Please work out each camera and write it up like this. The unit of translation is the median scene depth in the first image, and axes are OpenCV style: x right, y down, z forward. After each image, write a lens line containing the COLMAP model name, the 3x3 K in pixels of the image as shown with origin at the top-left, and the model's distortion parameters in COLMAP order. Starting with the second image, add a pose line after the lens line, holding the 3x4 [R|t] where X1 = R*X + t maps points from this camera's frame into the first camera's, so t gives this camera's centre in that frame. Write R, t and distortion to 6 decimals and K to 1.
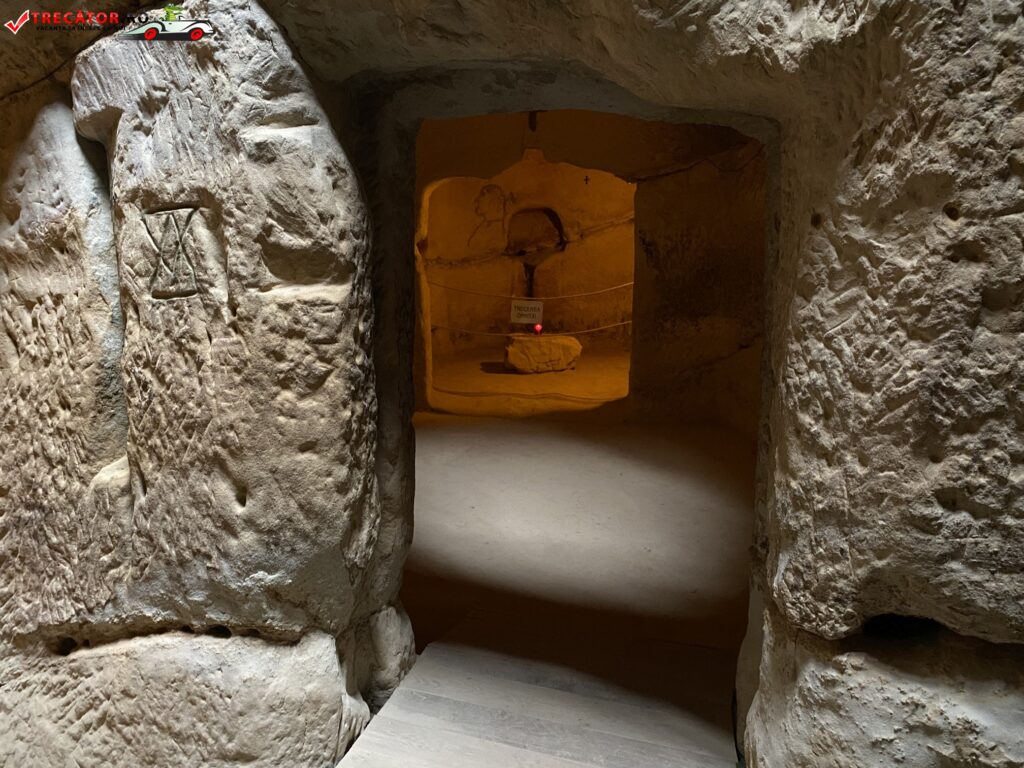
lens RADIAL K [[791.3, 0, 512.0], [0, 791.3, 384.0], [0, 0, 1]] dist [0.018723, -0.006692]
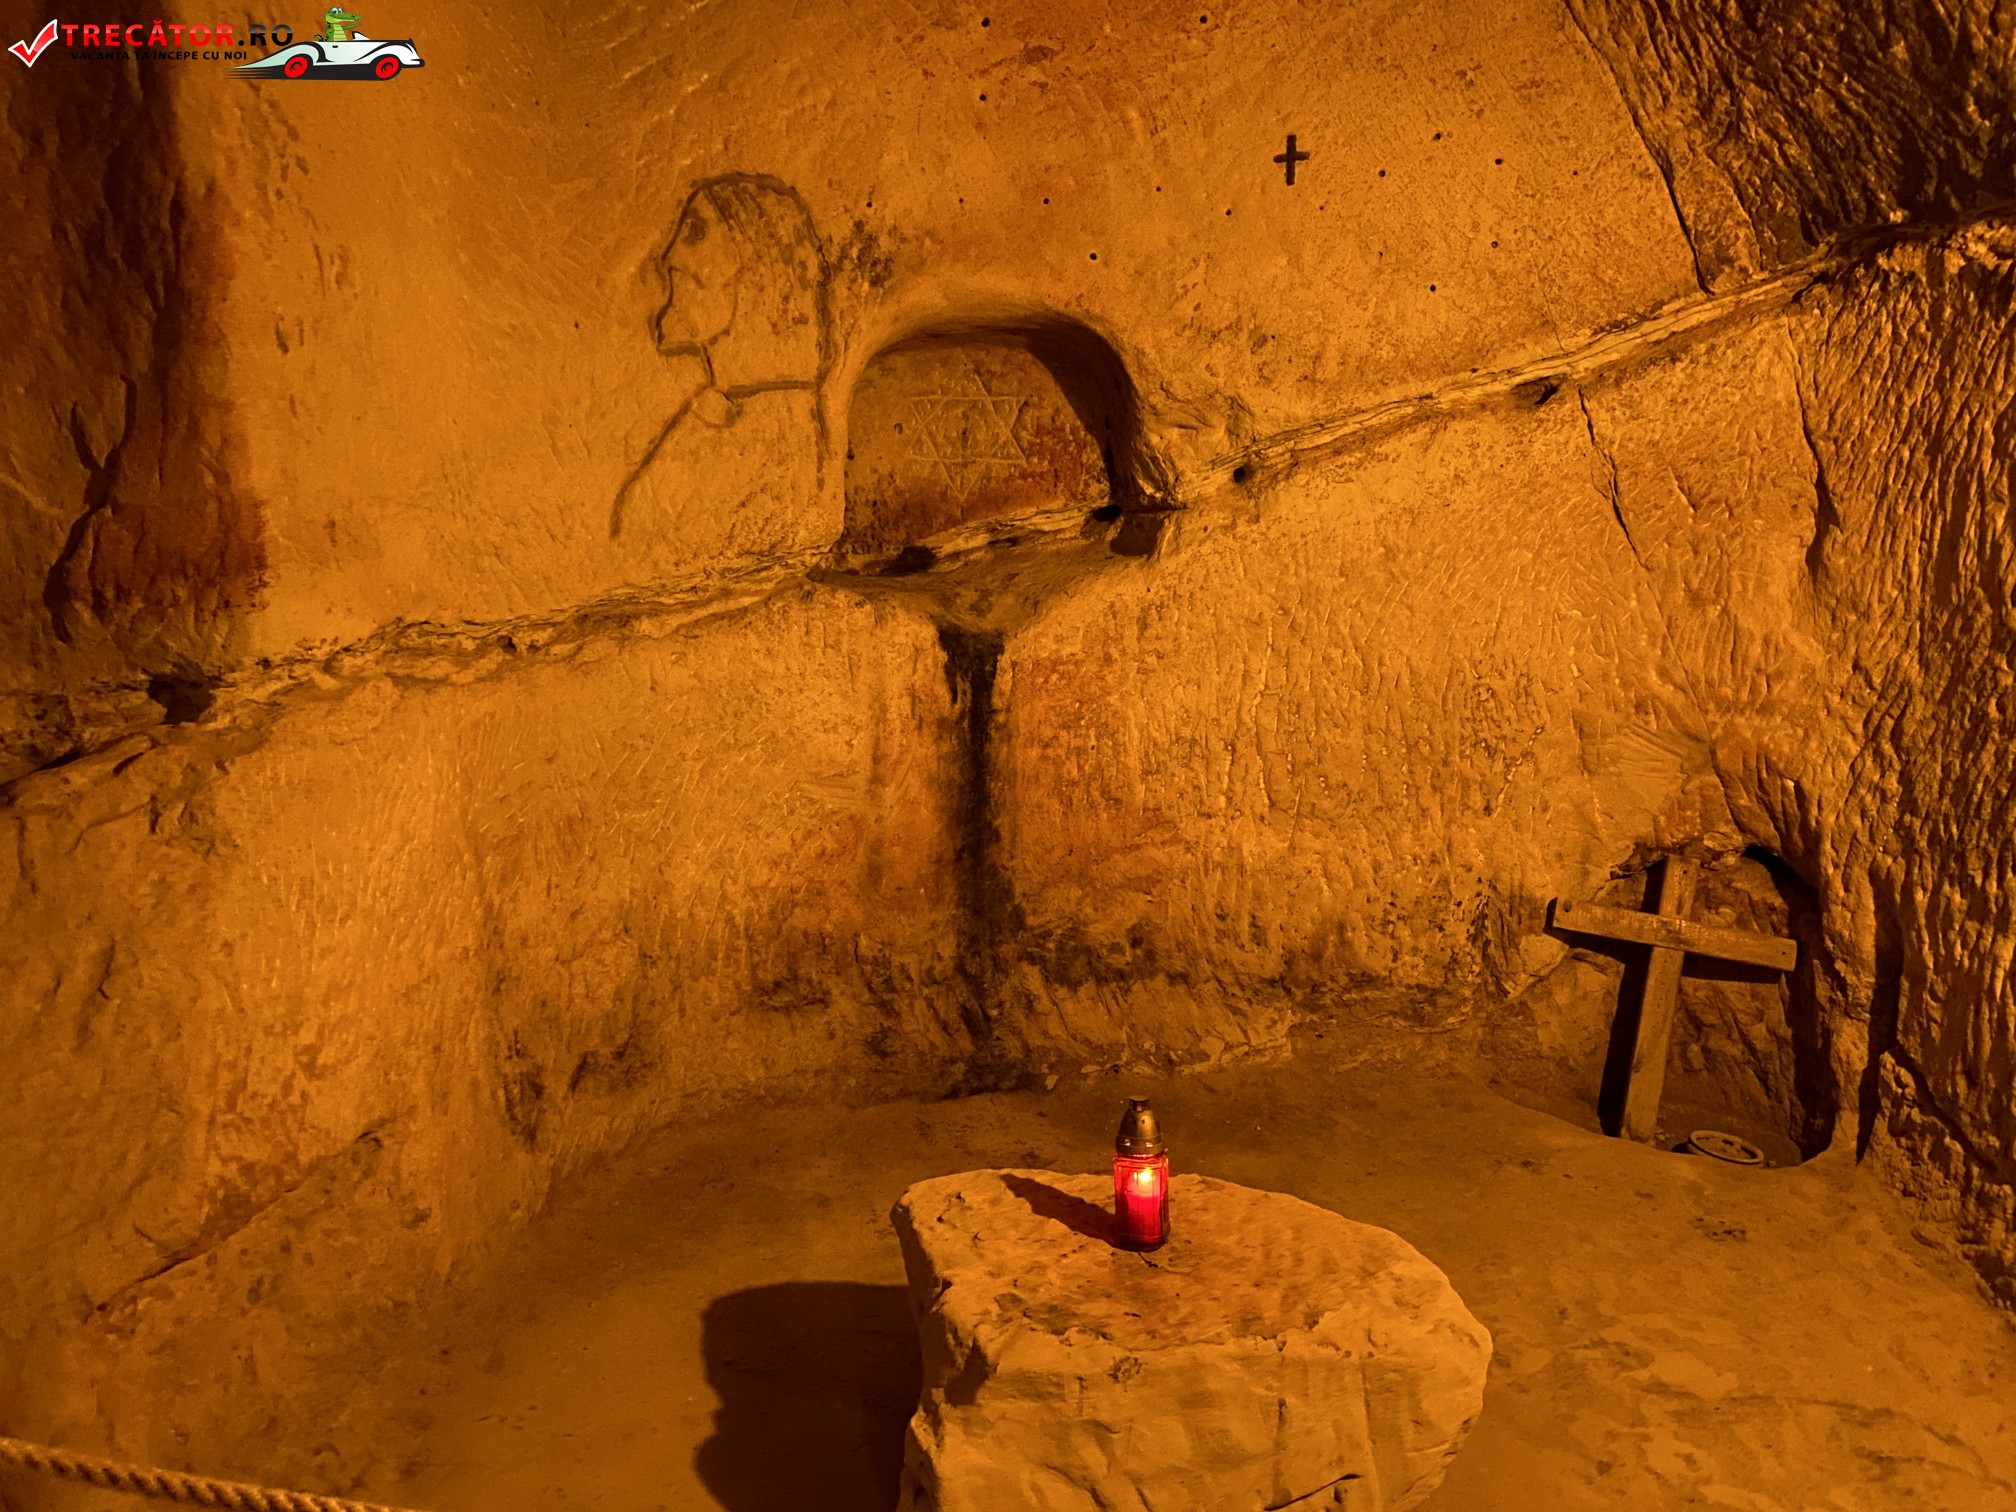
lens RADIAL K [[1557.8, 0, 1008.0], [0, 1557.8, 756.0], [0, 0, 1]] dist [0.018723, -0.006692]
pose [[0.988720, -0.024919, 0.147690, -0.022329], [0.023383, 0.999653, 0.012127, -0.127170], [-0.147941, -0.008537, 0.988959, 0.648246]]
